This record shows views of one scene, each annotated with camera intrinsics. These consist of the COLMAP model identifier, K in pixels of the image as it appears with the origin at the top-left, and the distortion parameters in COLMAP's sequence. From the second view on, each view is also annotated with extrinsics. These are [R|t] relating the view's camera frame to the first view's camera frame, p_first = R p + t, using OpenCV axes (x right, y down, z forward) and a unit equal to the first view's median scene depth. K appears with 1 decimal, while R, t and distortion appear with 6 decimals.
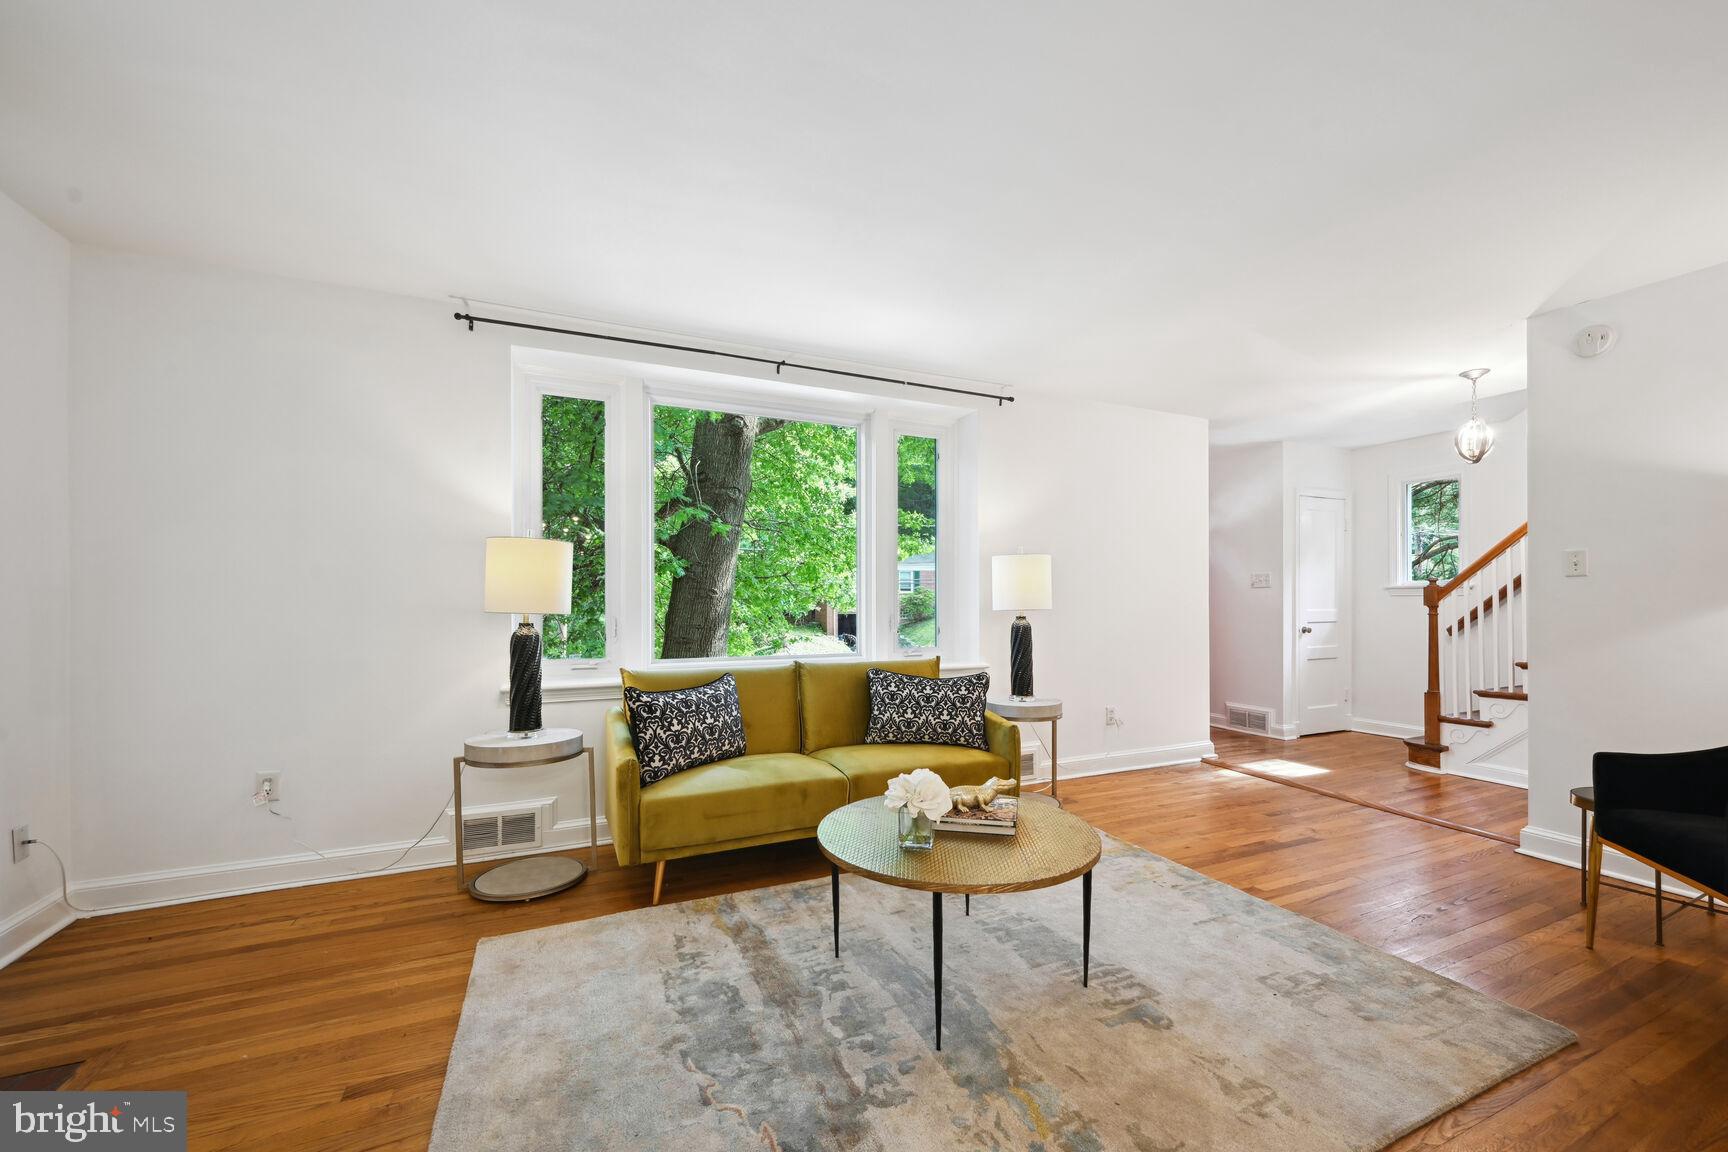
lens RADIAL K [[686.5, 0, 872.8], [0, 686.5, 606.1], [0, 0, 1]] dist [-0.000830, 0.000752]
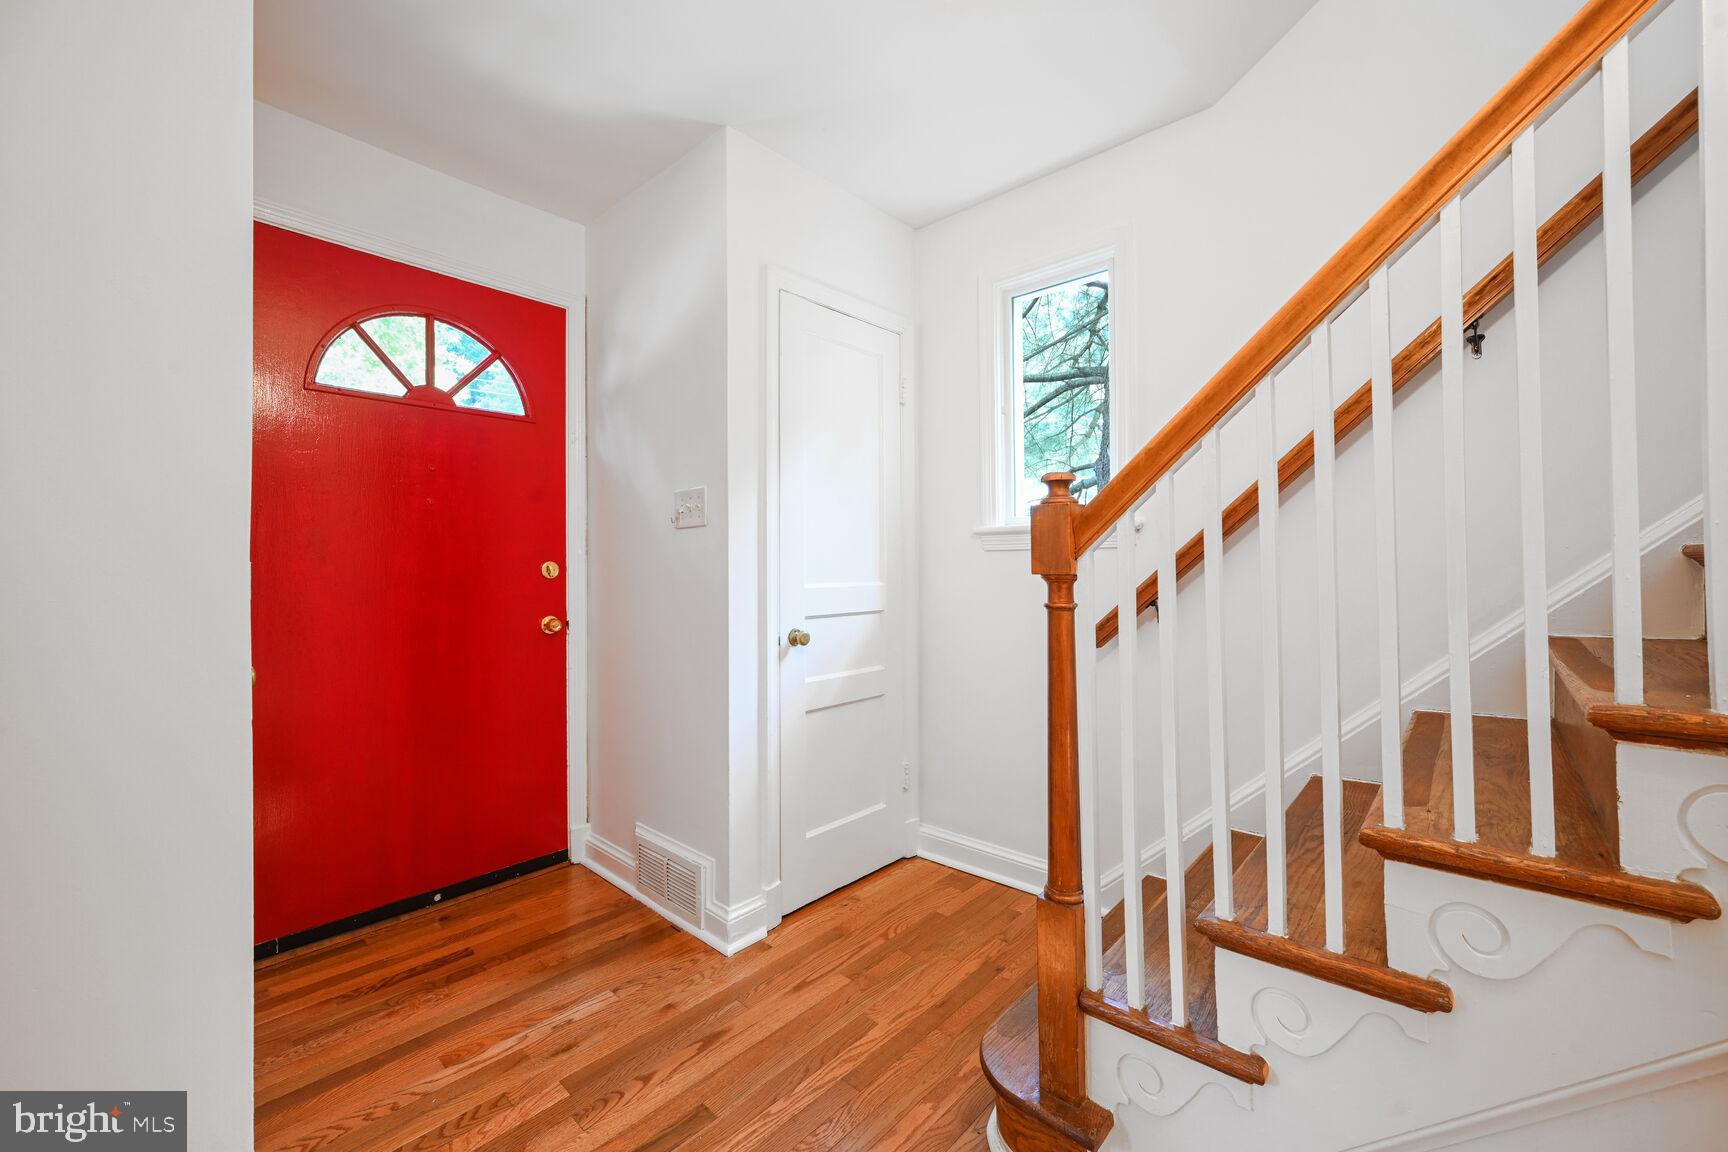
lens RADIAL K [[686.5, 0, 868.4], [0, 686.5, 565.4], [0, 0, 1]] dist [-0.000830, 0.000752]
pose [[0.918945, 0.002505, 0.394379, 0.529882], [0.003688, 0.999882, -0.014945, -0.000200], [-0.394369, 0.015188, 0.918826, 0.646599]]
